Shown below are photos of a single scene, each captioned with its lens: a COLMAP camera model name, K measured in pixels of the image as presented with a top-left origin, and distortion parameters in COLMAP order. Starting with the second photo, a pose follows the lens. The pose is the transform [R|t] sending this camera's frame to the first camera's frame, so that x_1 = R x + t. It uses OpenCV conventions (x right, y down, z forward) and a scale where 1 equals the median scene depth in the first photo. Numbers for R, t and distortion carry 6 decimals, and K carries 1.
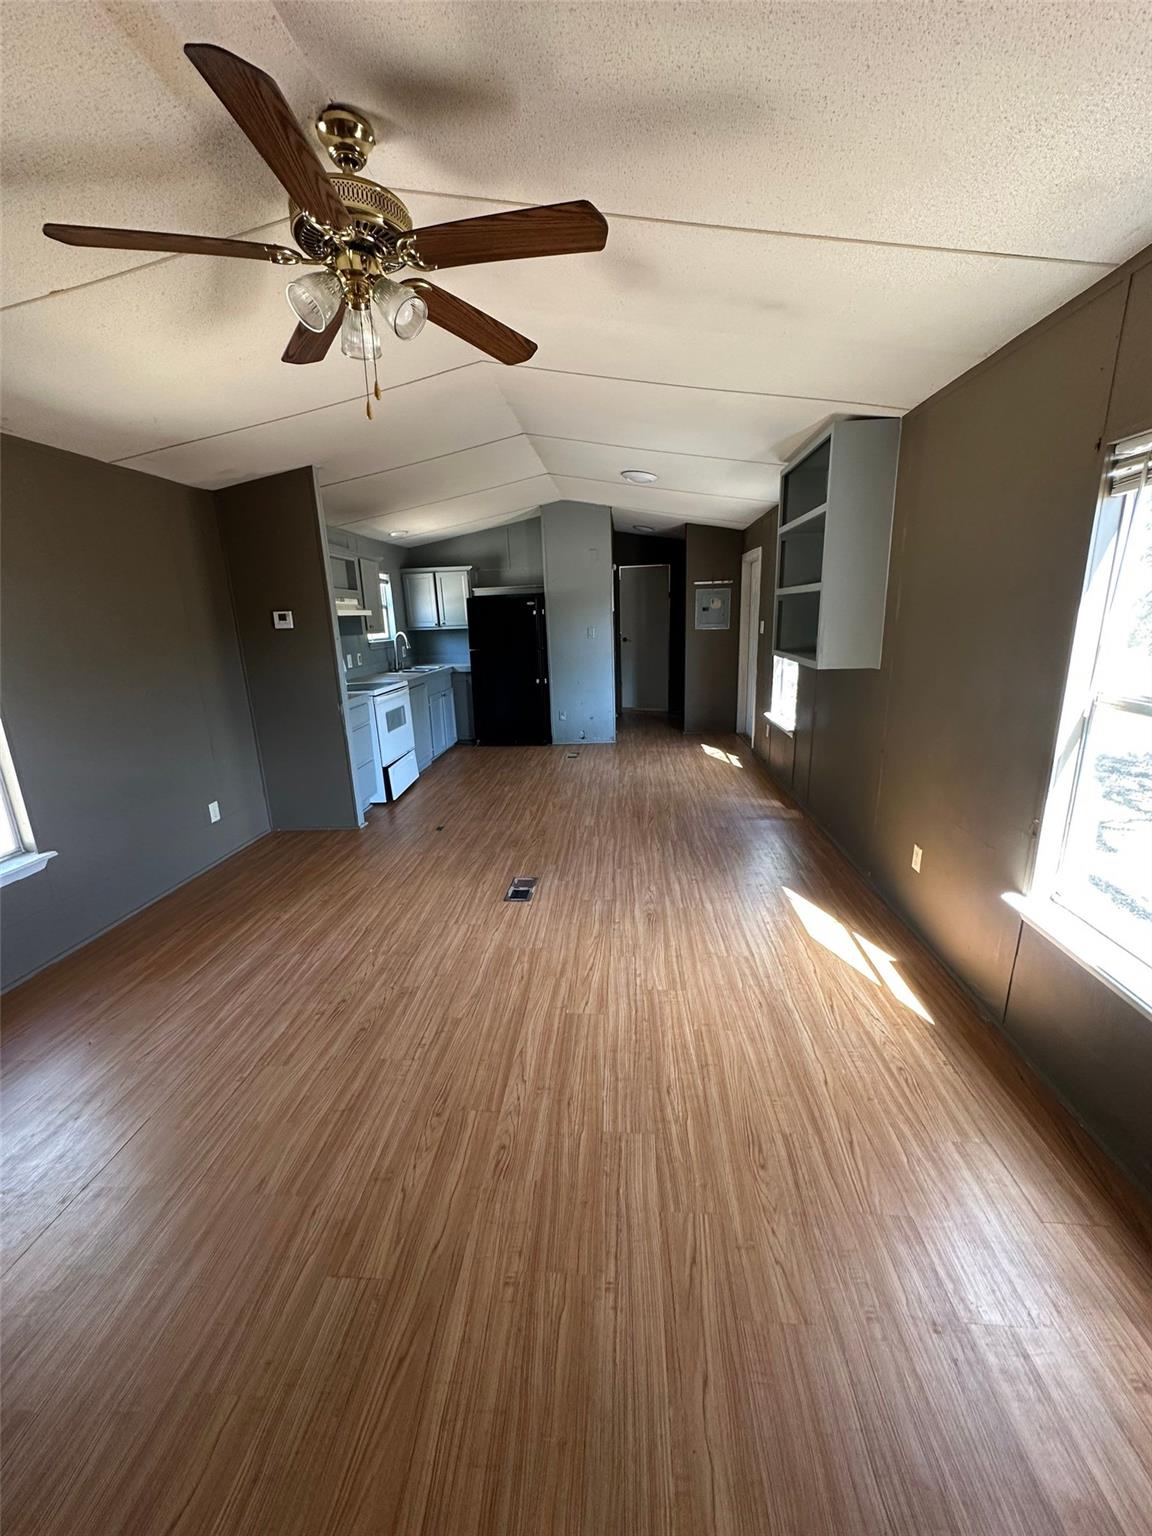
lens RADIAL K [[615.2, 0, 575.4], [0, 615.2, 769.5], [0, 0, 1]] dist [-0.003202, 0.000061]
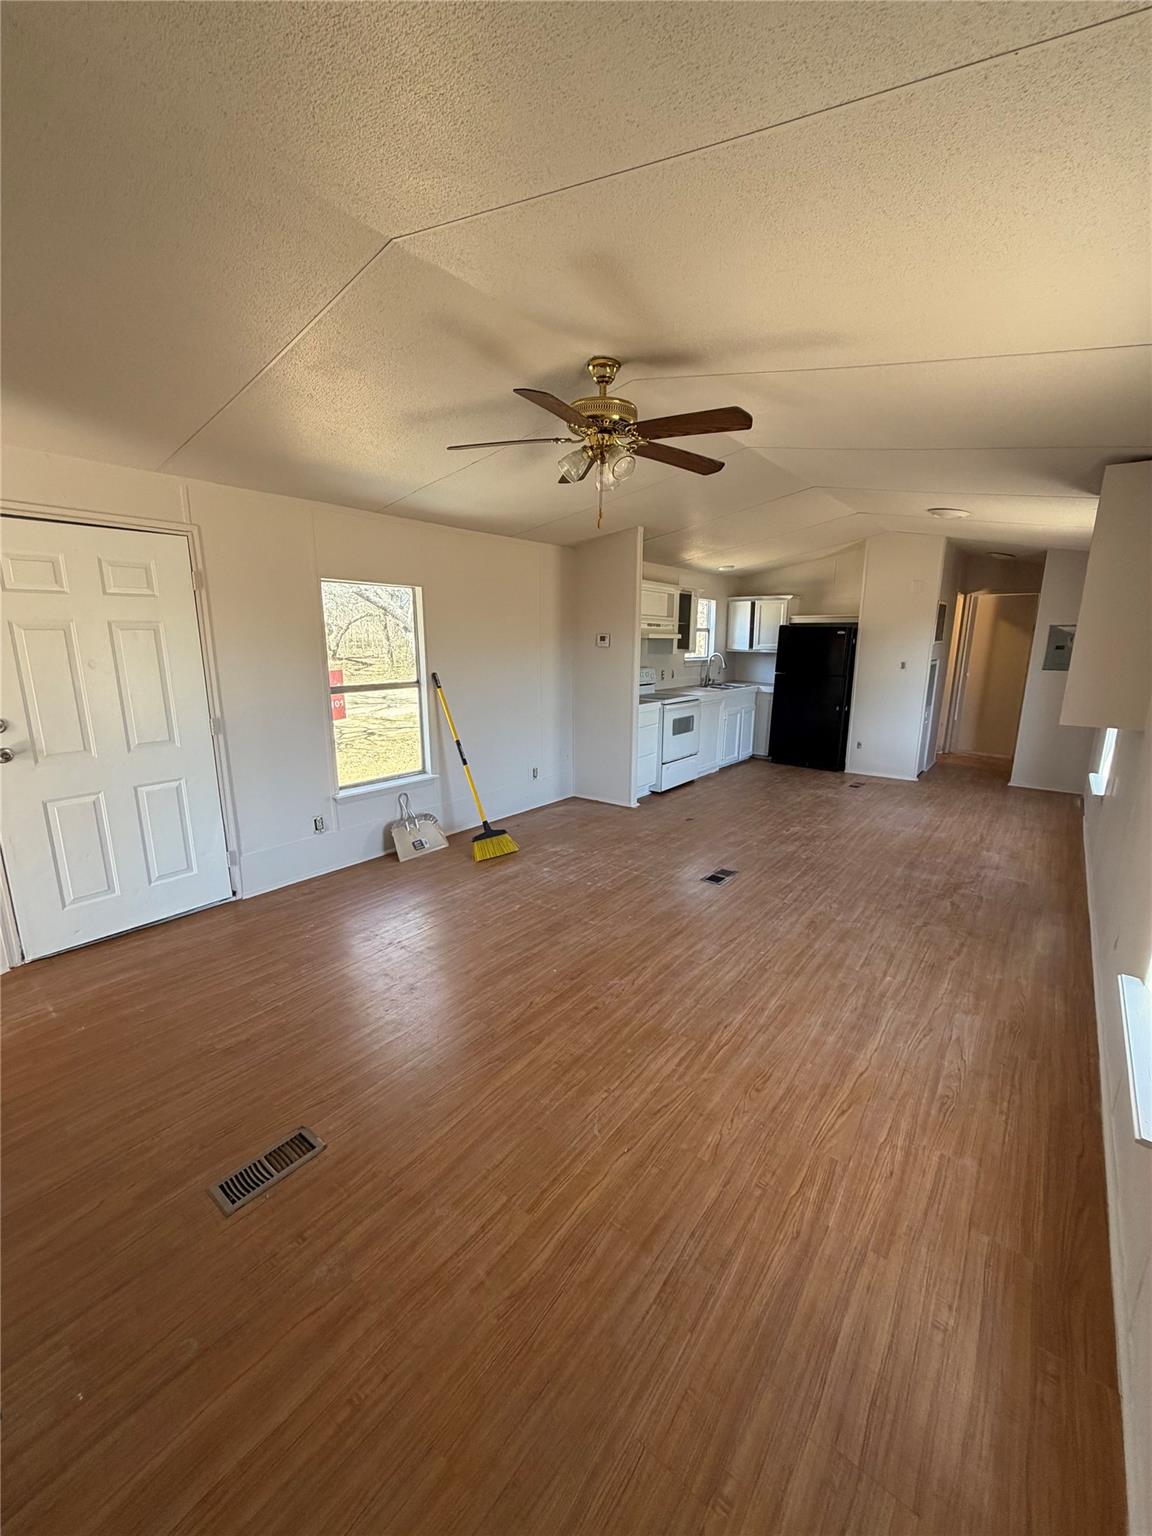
lens RADIAL K [[610.9, 0, 573.6], [0, 610.9, 767.9], [0, 0, 1]] dist [-0.000563, -0.000735]
pose [[0.829258, 0.157737, -0.536144, 0.351671], [-0.170709, 0.984985, 0.025752, 0.006814], [0.532155, 0.070169, 0.843734, -0.211362]]
